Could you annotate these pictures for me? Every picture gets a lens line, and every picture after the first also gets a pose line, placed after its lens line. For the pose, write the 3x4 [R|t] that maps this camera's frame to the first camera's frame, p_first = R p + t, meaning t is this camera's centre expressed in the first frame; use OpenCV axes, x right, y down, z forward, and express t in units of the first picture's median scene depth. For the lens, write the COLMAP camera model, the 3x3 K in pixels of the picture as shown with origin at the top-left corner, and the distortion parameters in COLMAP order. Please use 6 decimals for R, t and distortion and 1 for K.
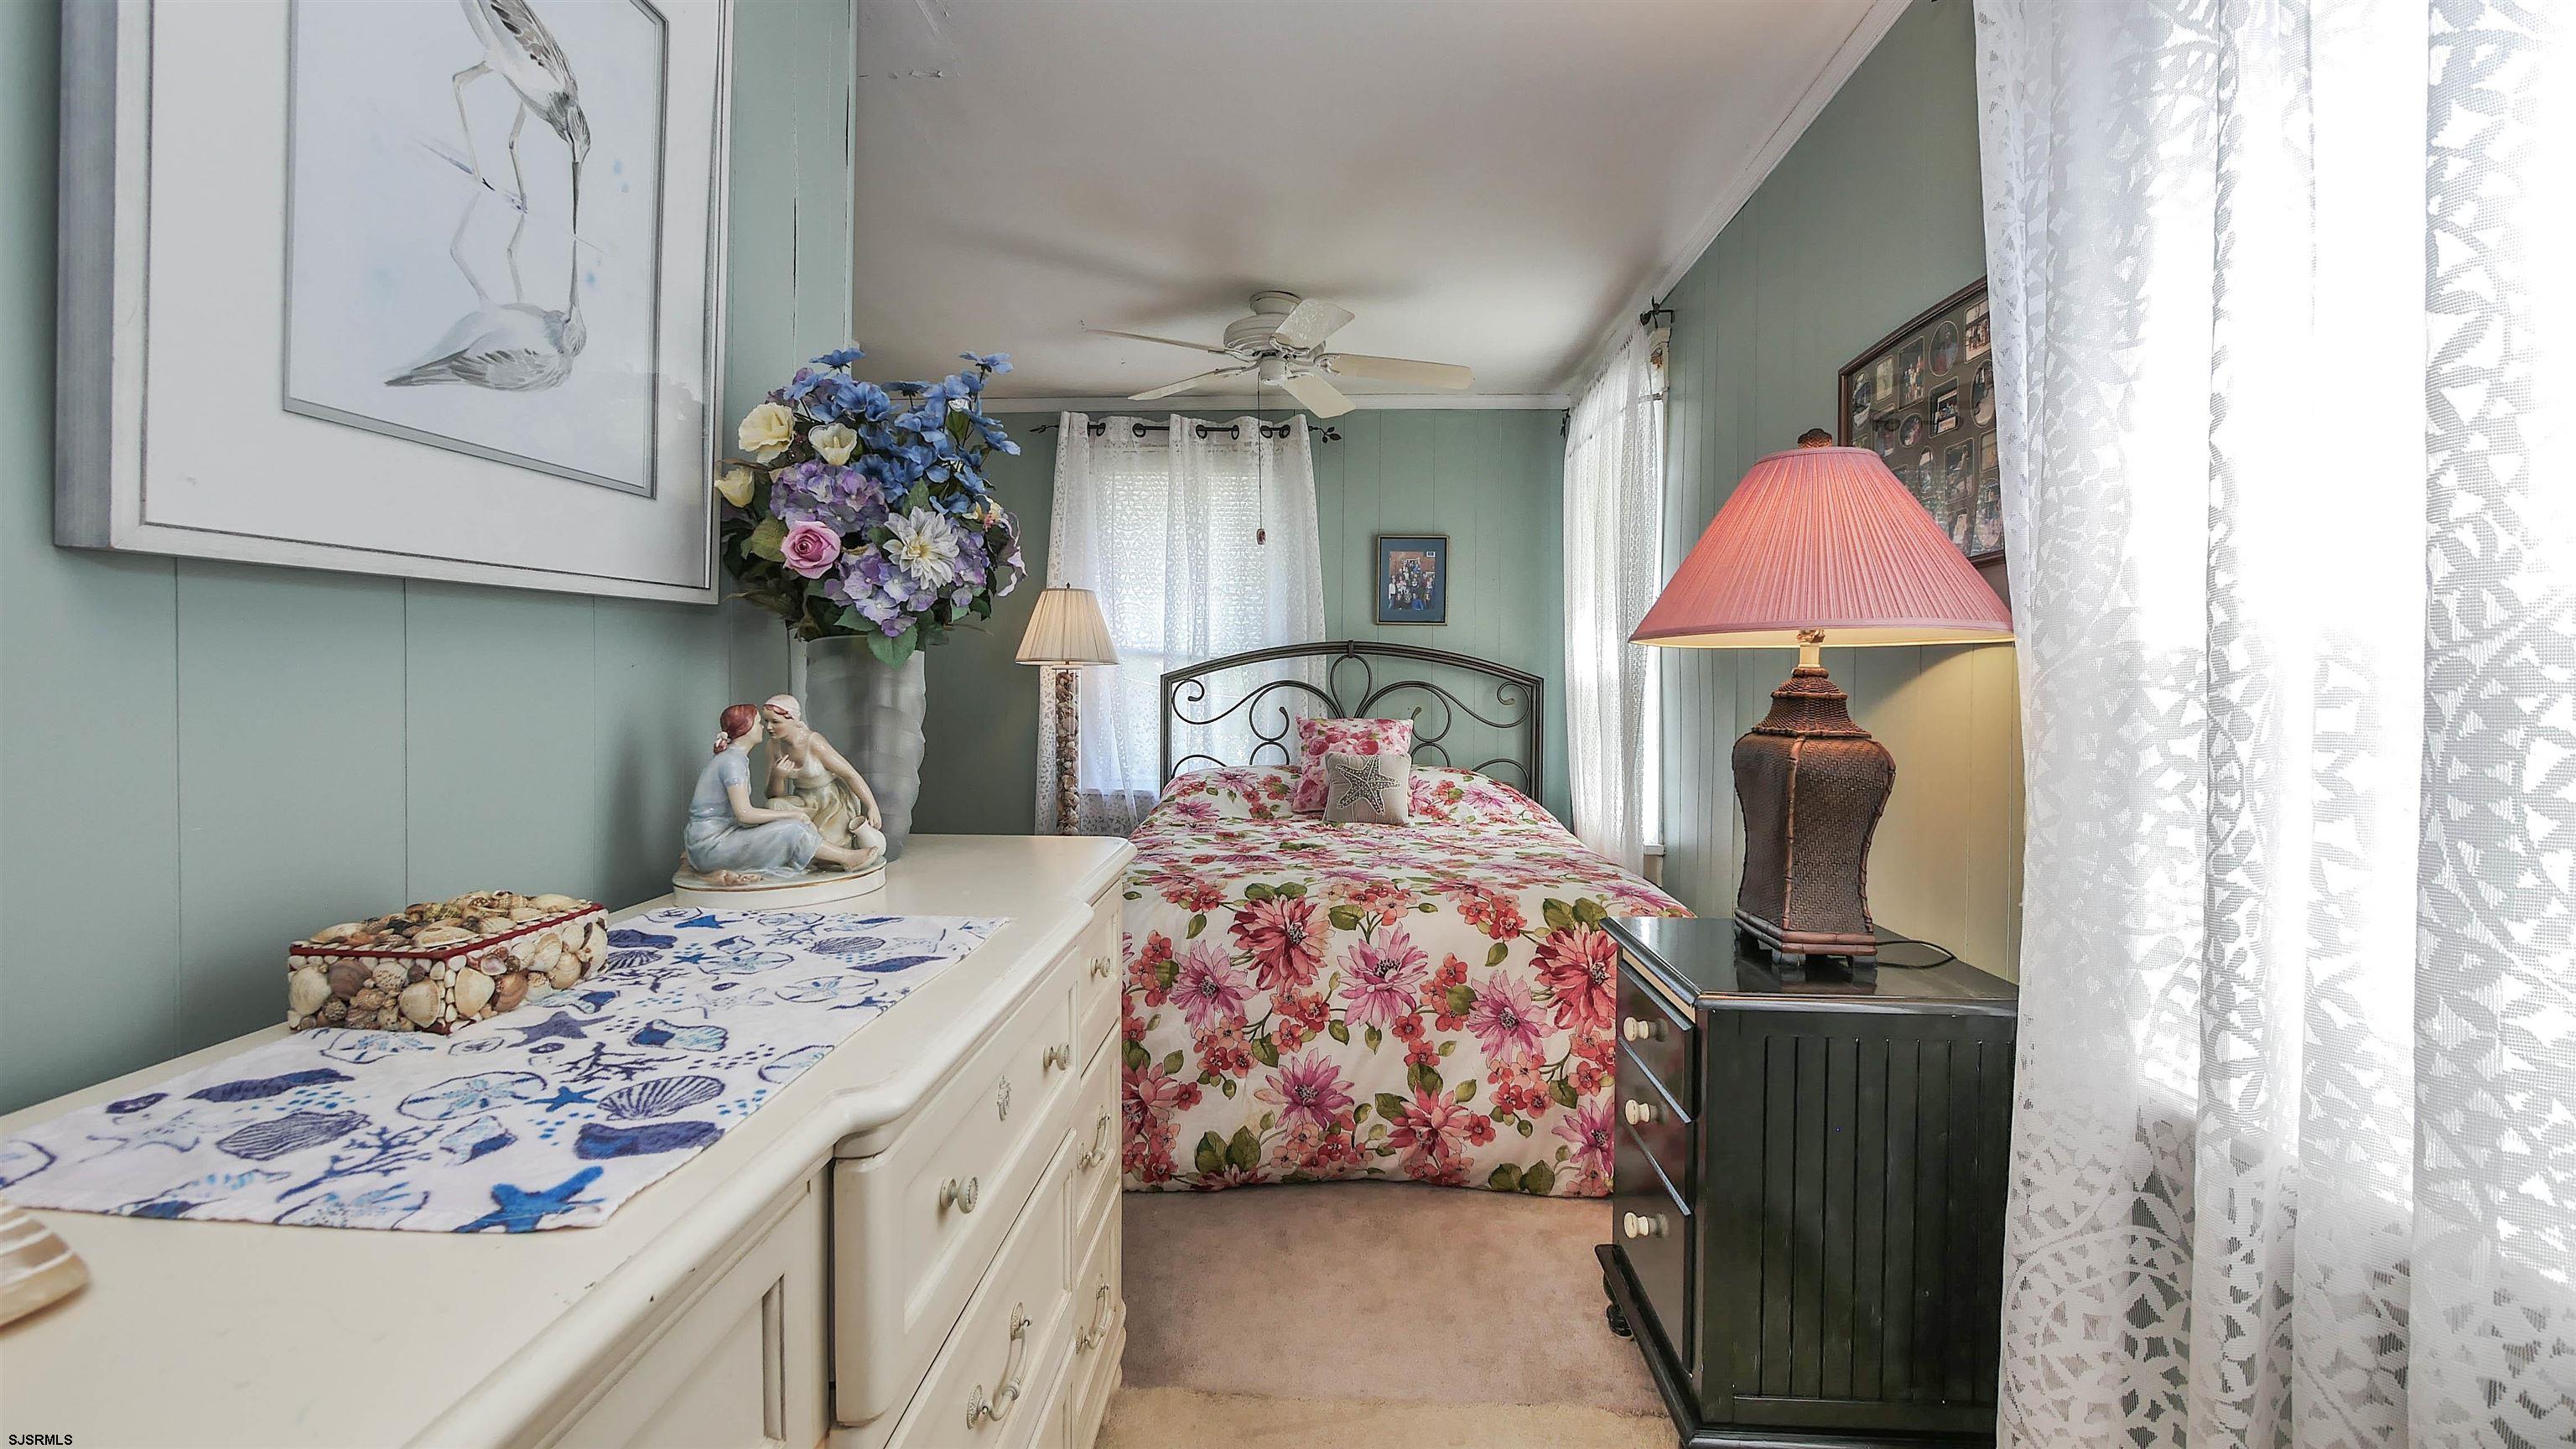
lens RADIAL K [[1059.9, 0, 1282.3], [0, 1059.9, 703.5], [0, 0, 1]] dist [-0.007484, 0.000770]
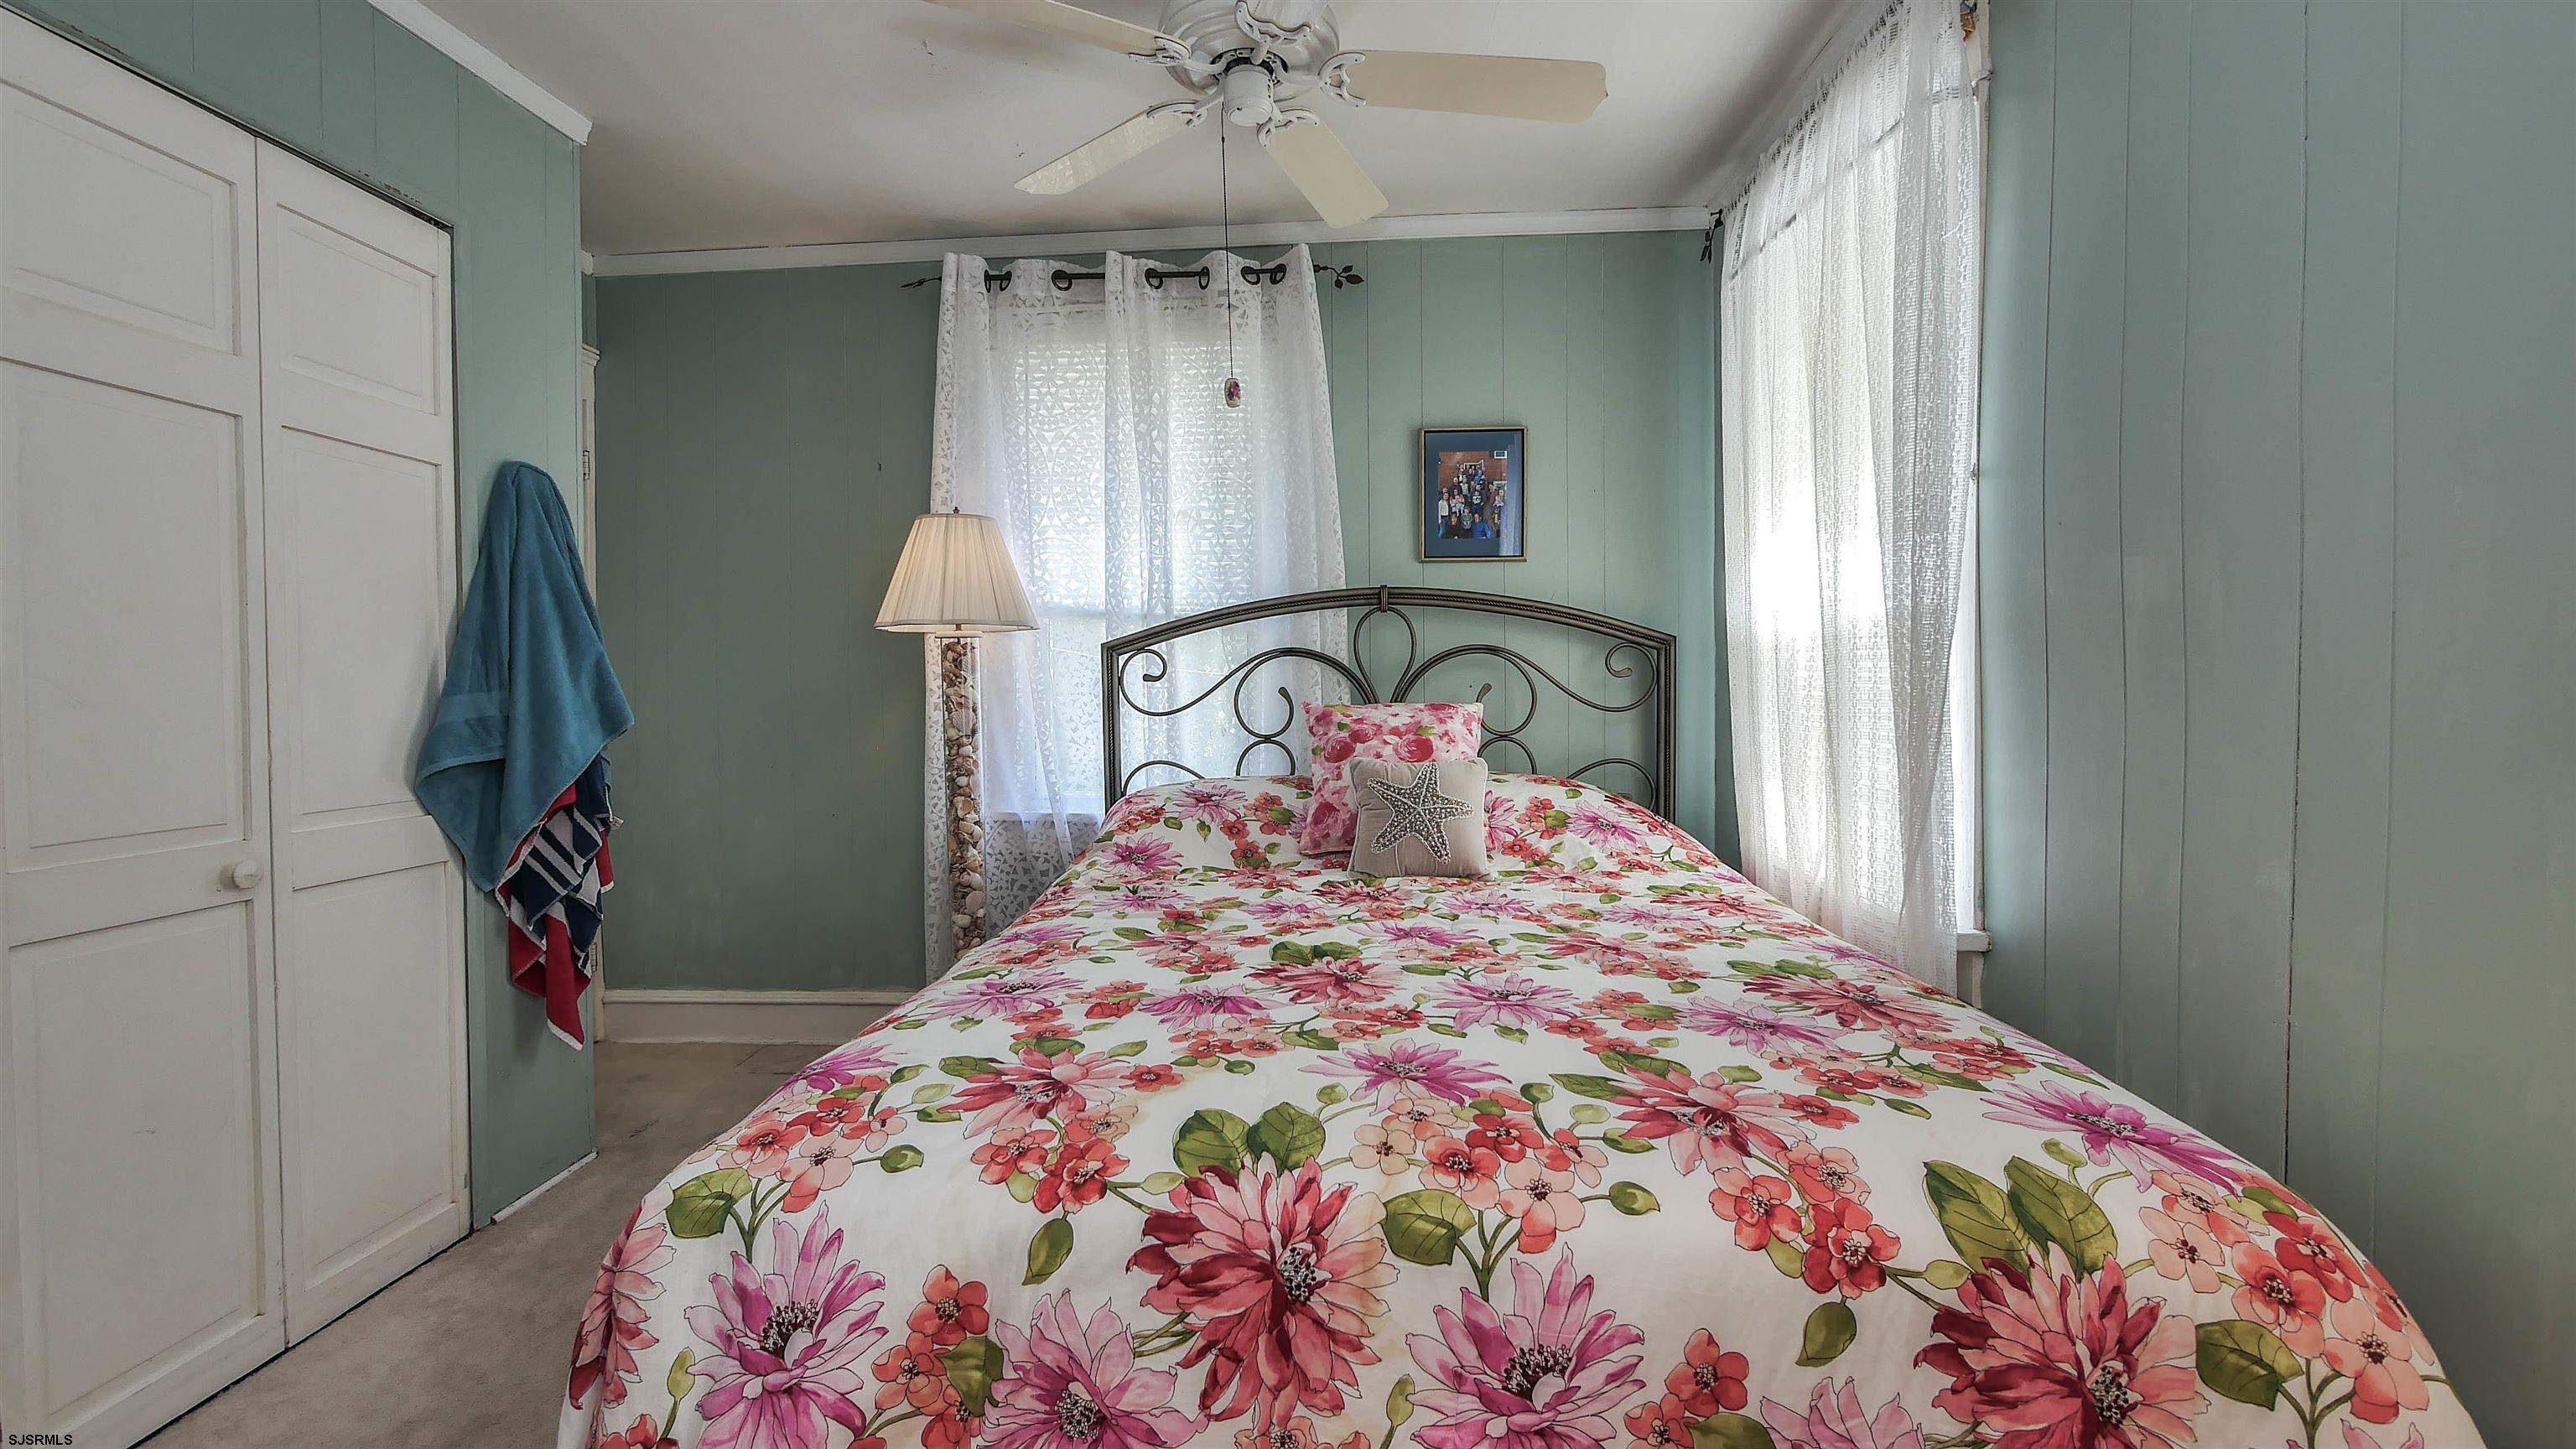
lens RADIAL K [[1059.9, 0, 1282.3], [0, 1059.9, 703.5], [0, 0, 1]] dist [-0.007484, 0.000770]
pose [[0.999687, -0.020517, -0.014312, 0.009170], [0.020820, 0.999555, 0.021362, -0.000998], [0.013868, -0.021654, 0.999669, 0.337805]]
